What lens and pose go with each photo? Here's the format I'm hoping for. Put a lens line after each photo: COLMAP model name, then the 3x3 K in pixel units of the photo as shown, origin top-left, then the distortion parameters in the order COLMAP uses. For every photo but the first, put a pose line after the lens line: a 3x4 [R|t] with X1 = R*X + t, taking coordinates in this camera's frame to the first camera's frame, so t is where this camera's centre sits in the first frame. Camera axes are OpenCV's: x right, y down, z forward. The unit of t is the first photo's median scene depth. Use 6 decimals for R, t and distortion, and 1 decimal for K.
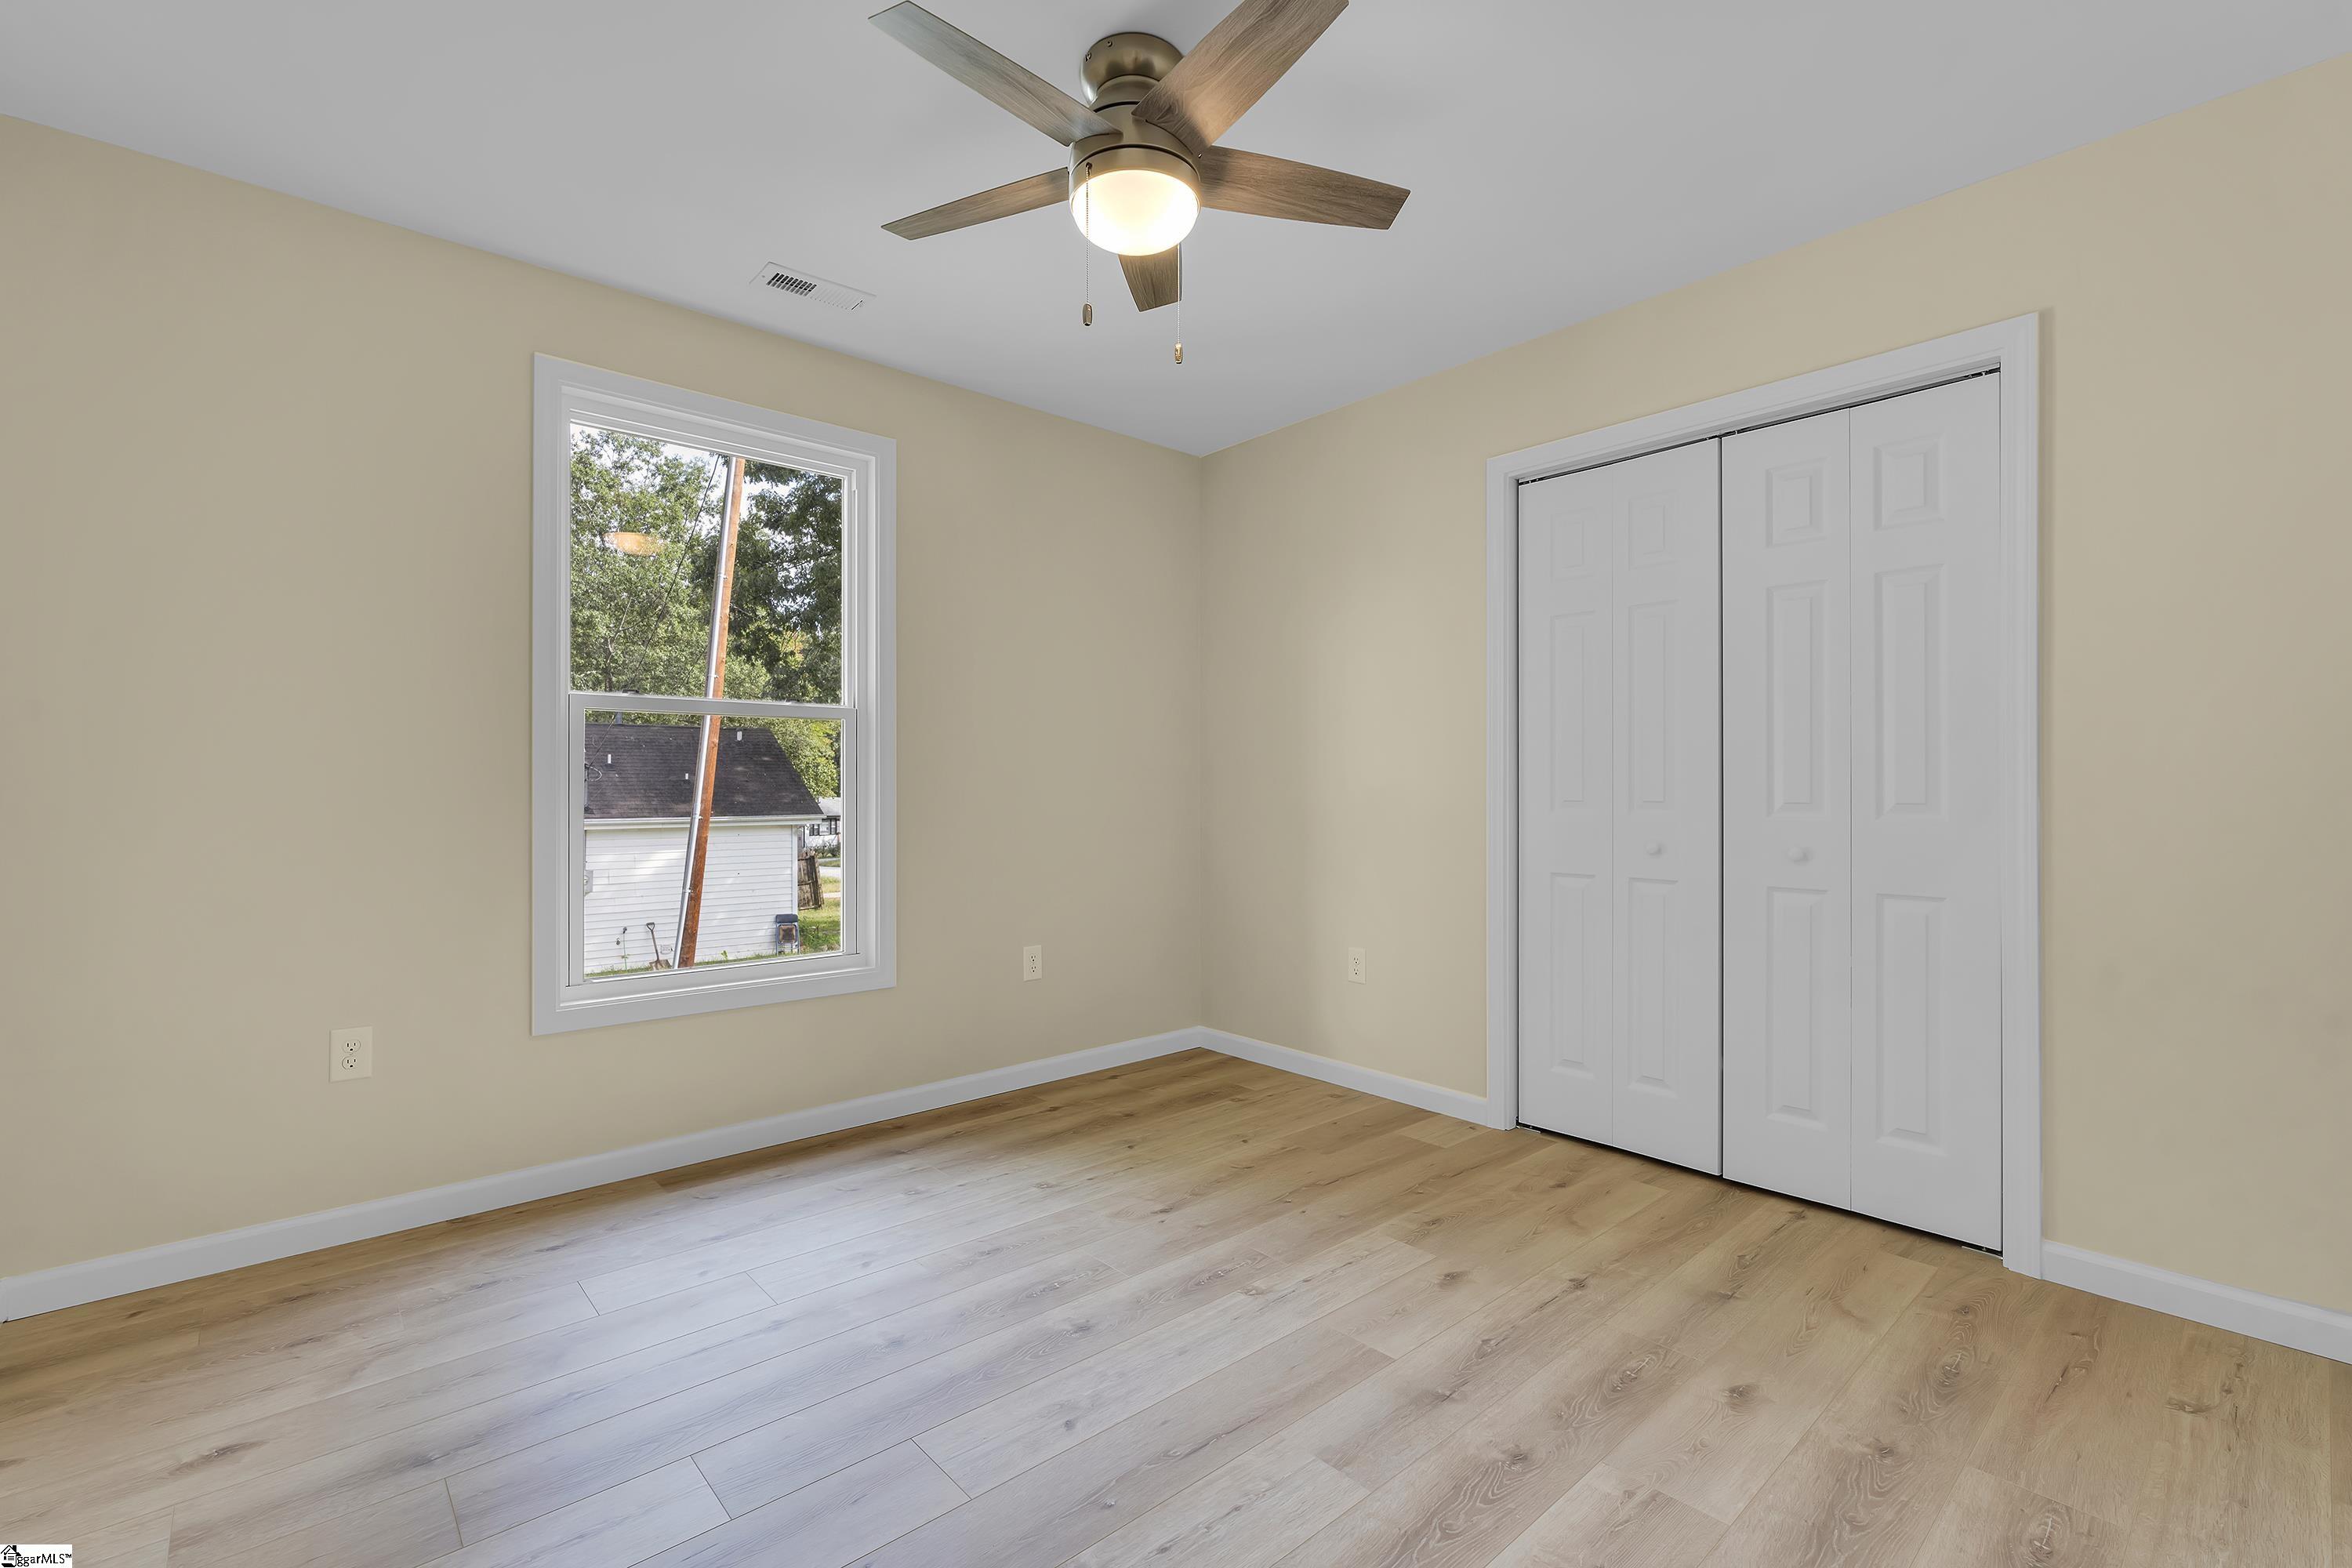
lens RADIAL K [[1046.8, 0, 1151.0], [0, 1046.8, 786.8], [0, 0, 1]] dist [-0.005800, -0.000139]
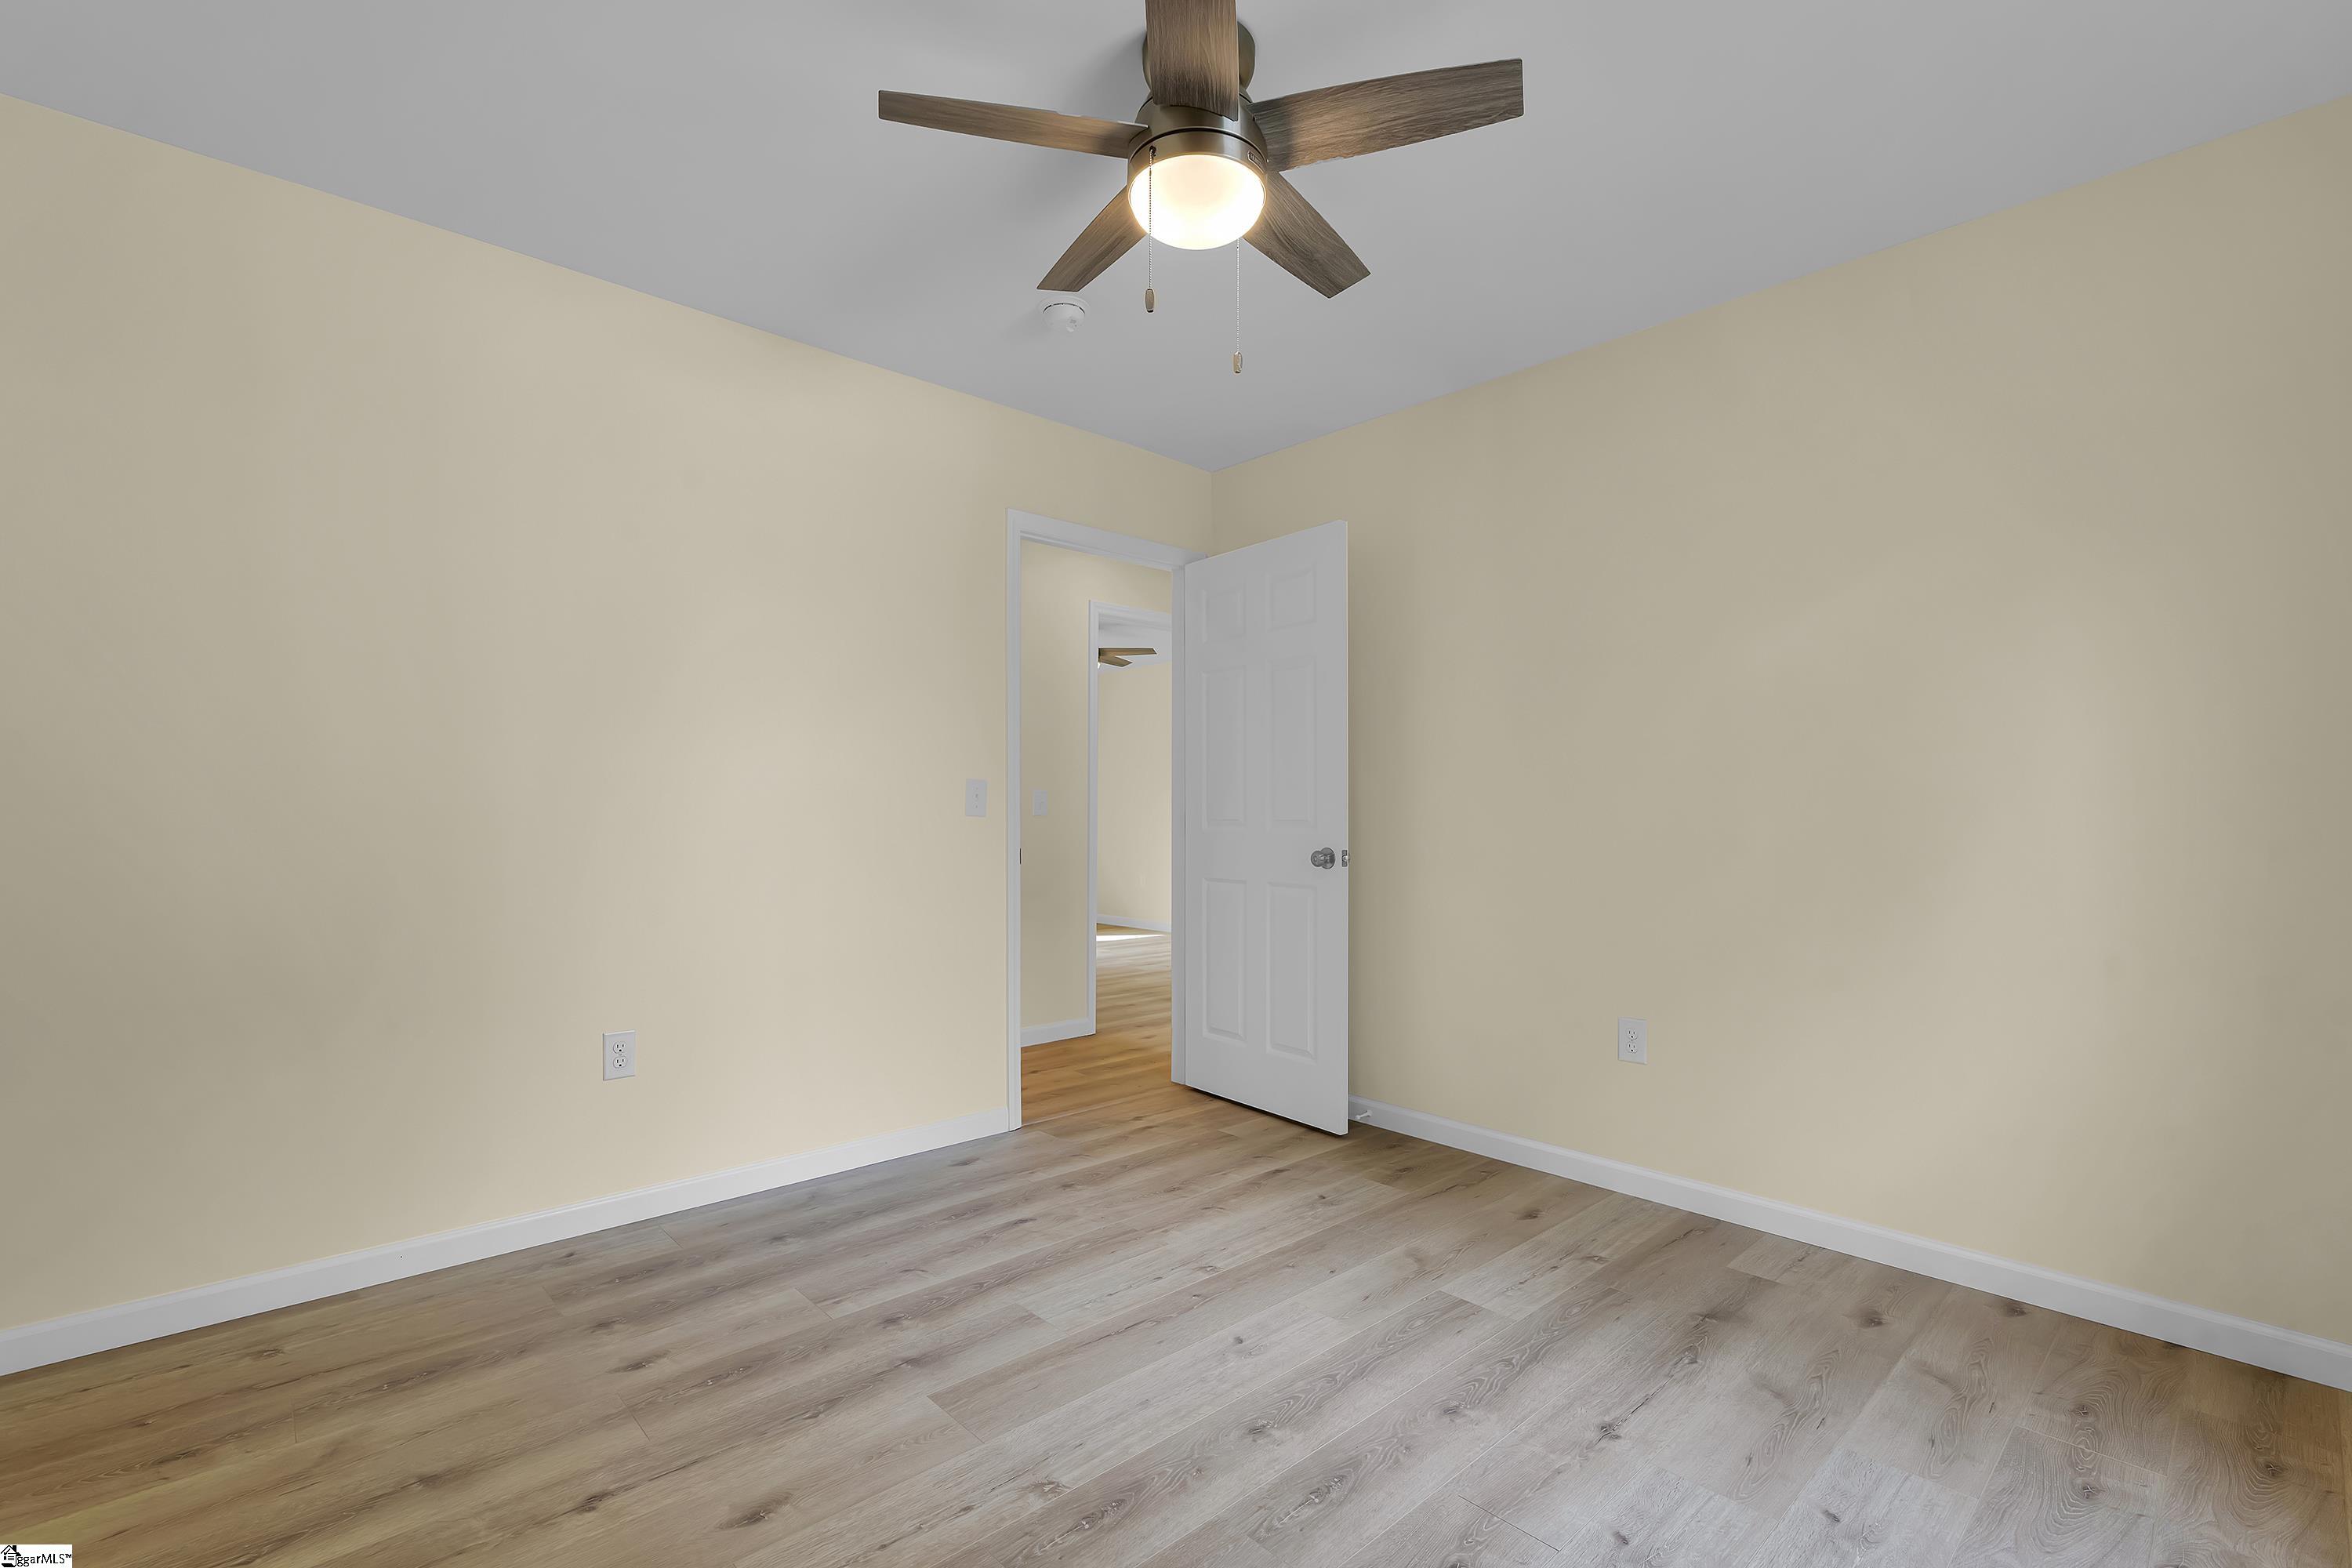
lens RADIAL K [[1039.7, 0, 1164.8], [0, 1039.7, 786.9], [0, 0, 1]] dist [-0.008021, 0.000941]
pose [[-0.999290, -0.003967, -0.037476, 0.049002], [-0.002920, 0.999605, -0.027941, 0.002410], [0.037572, -0.027812, -0.998907, 1.964171]]
